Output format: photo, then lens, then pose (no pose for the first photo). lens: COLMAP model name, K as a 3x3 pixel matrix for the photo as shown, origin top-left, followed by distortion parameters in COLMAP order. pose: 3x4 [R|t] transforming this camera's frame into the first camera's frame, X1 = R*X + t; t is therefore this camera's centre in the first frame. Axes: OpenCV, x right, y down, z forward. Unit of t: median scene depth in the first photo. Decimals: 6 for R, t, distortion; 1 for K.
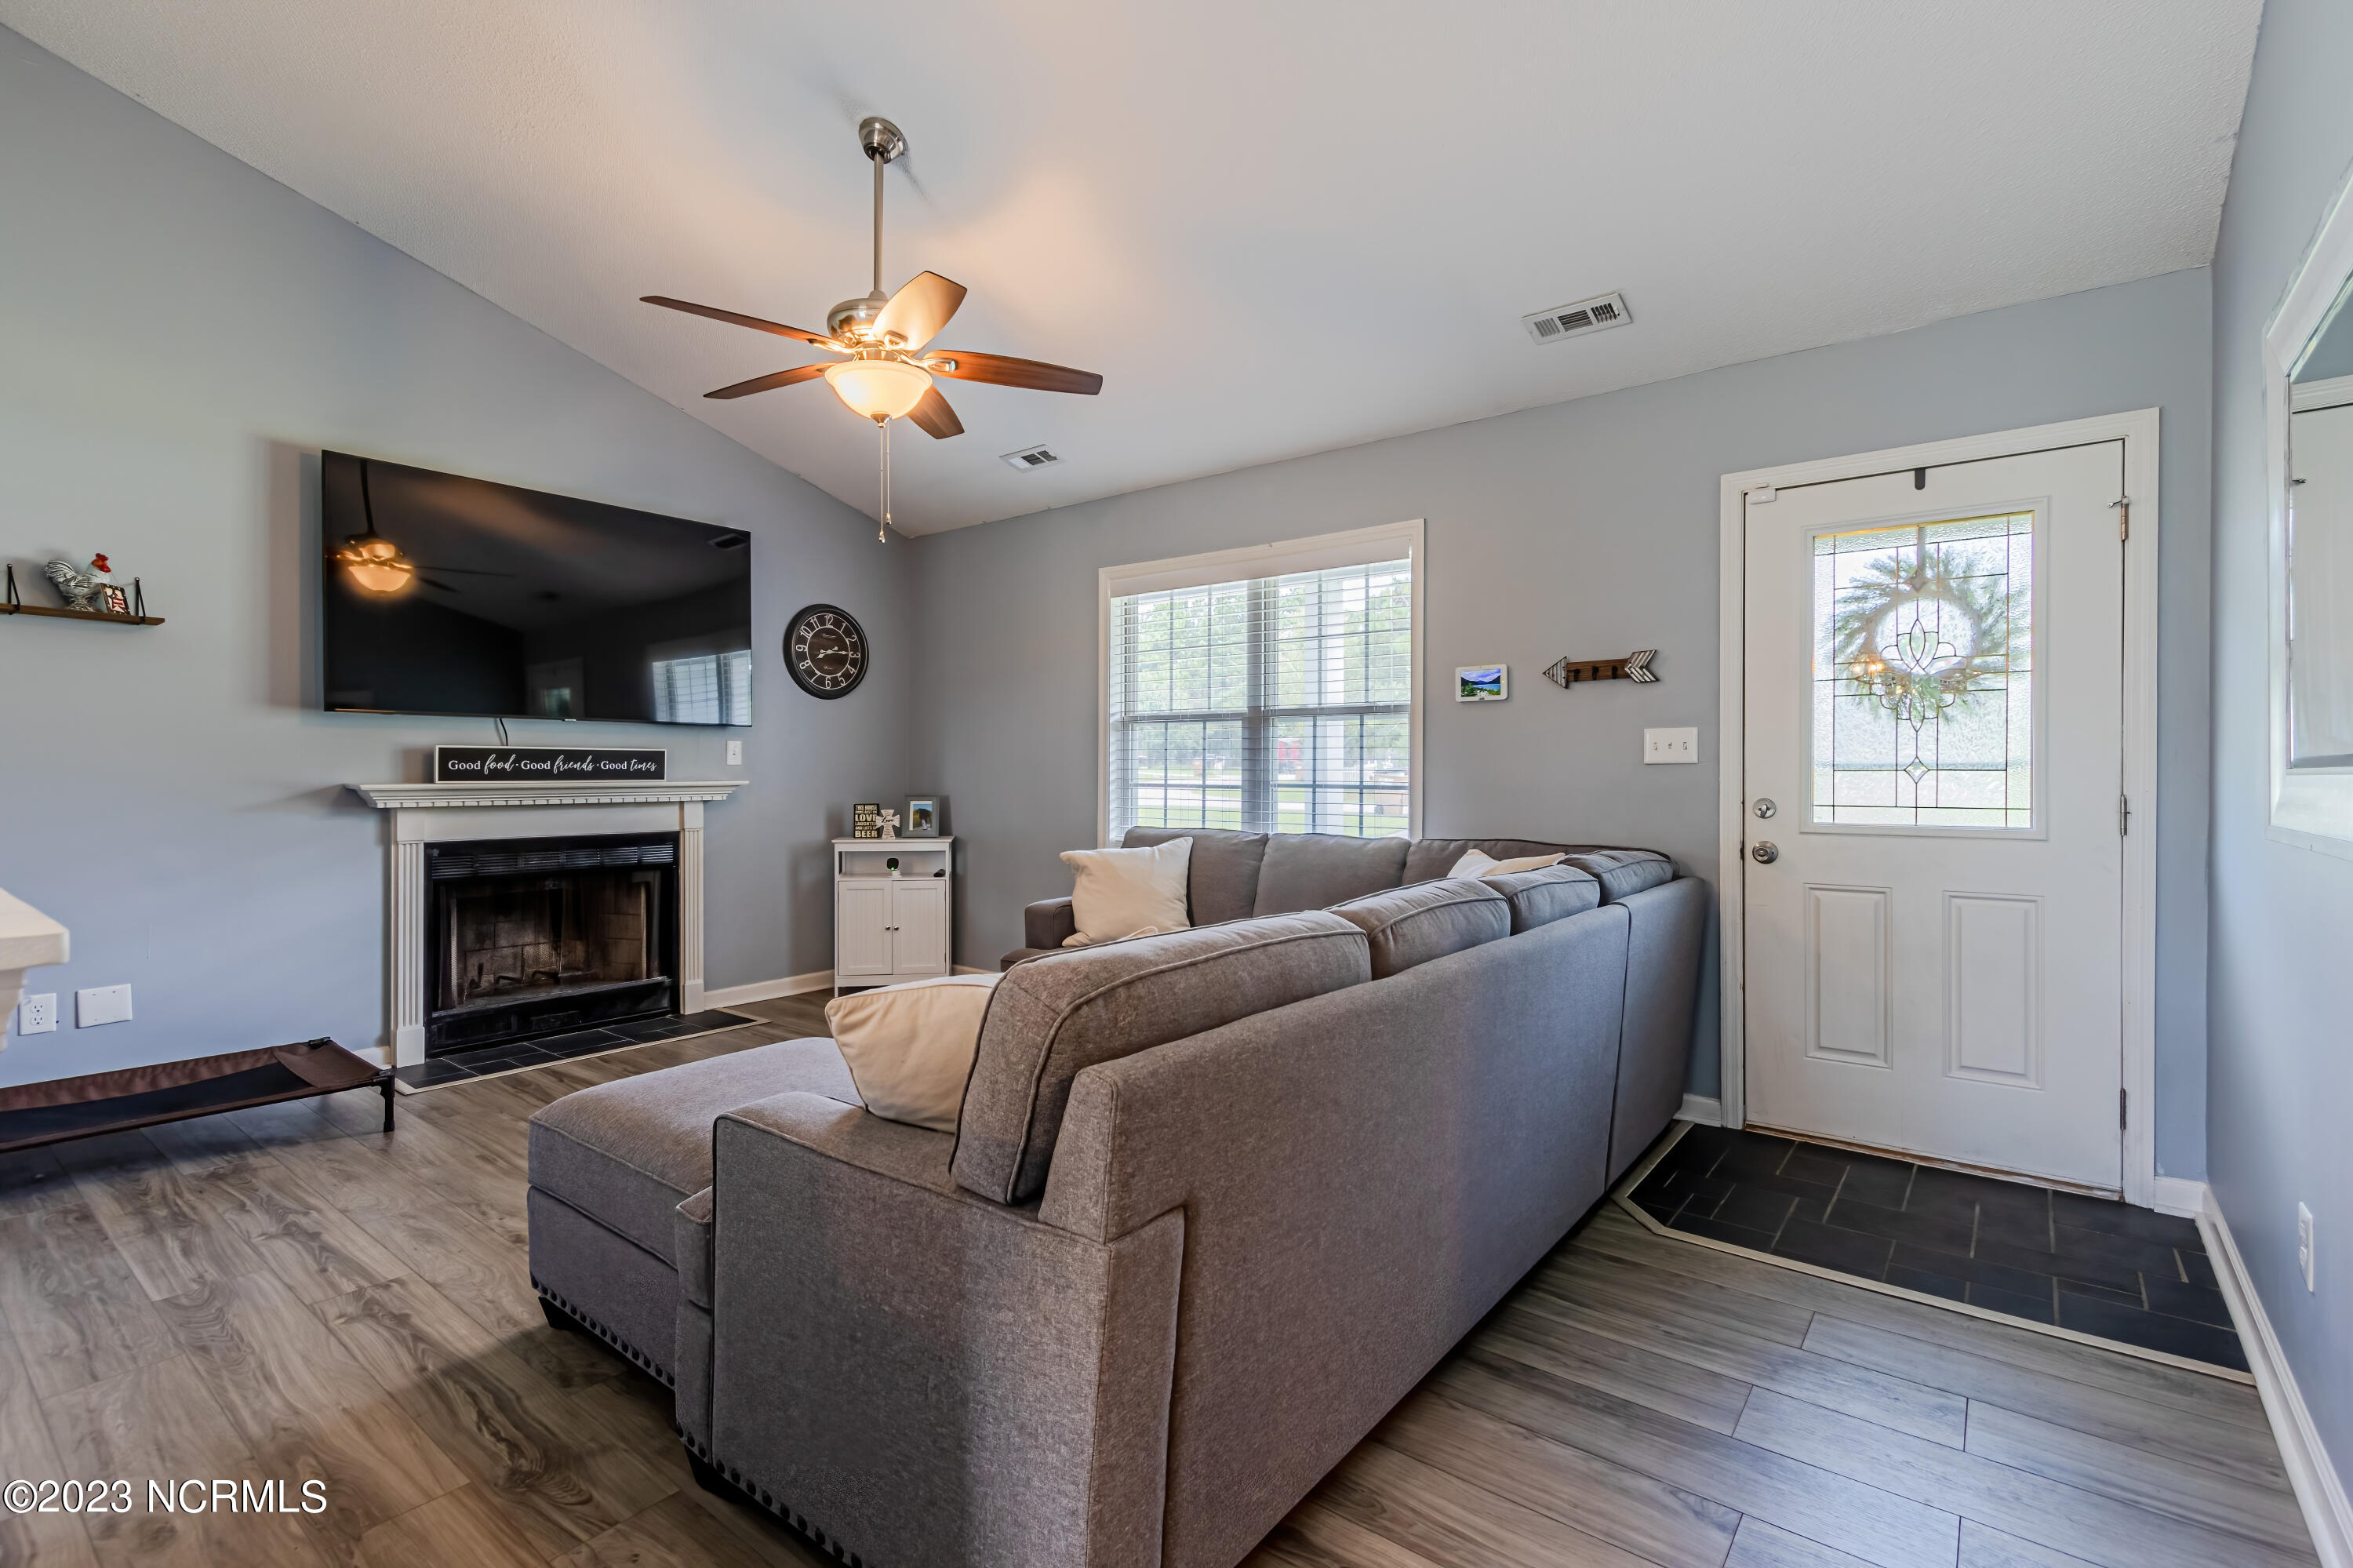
lens RADIAL K [[1061.2, 0, 1225.1], [0, 1061.2, 780.1], [0, 0, 1]] dist [0.009826, 0.000109]
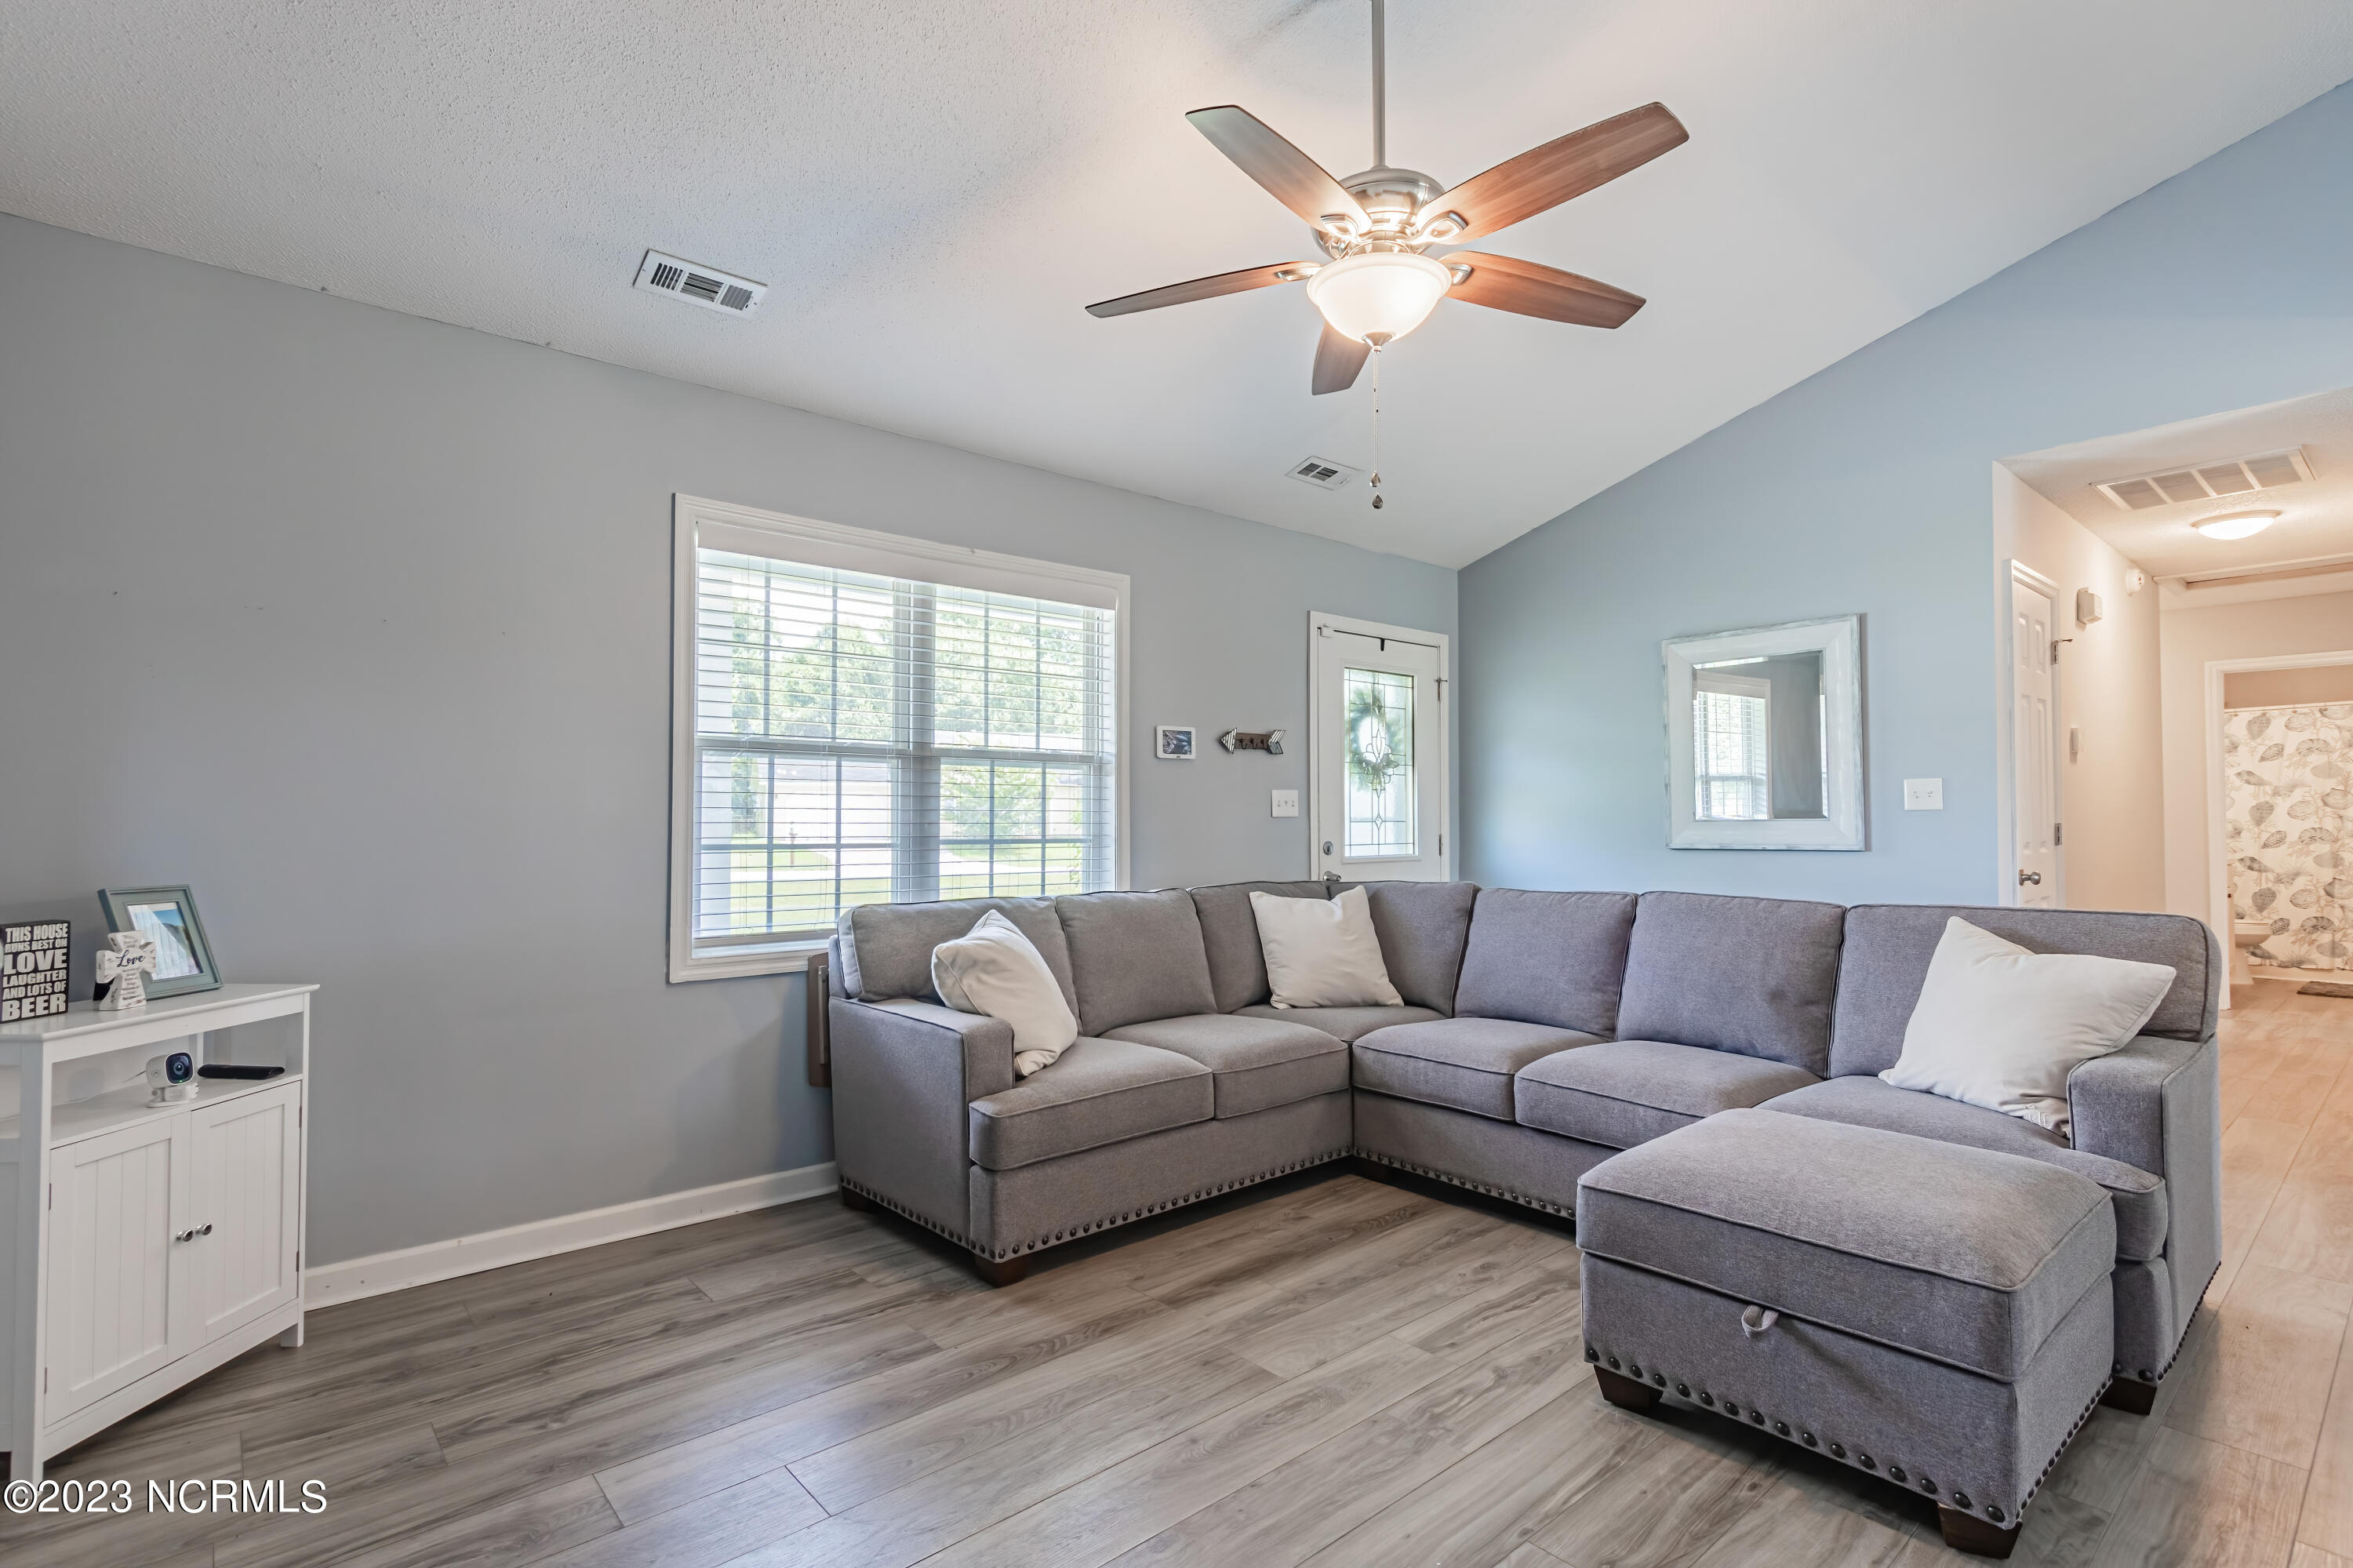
lens RADIAL K [[1061.2, 0, 1225.1], [0, 1061.2, 780.1], [0, 0, 1]] dist [0.009826, 0.000109]
pose [[0.214177, 0.036800, 0.976101, -0.779043], [0.012474, 0.999106, -0.040405, -0.007664], [-0.976715, 0.020830, 0.213527, 0.698734]]
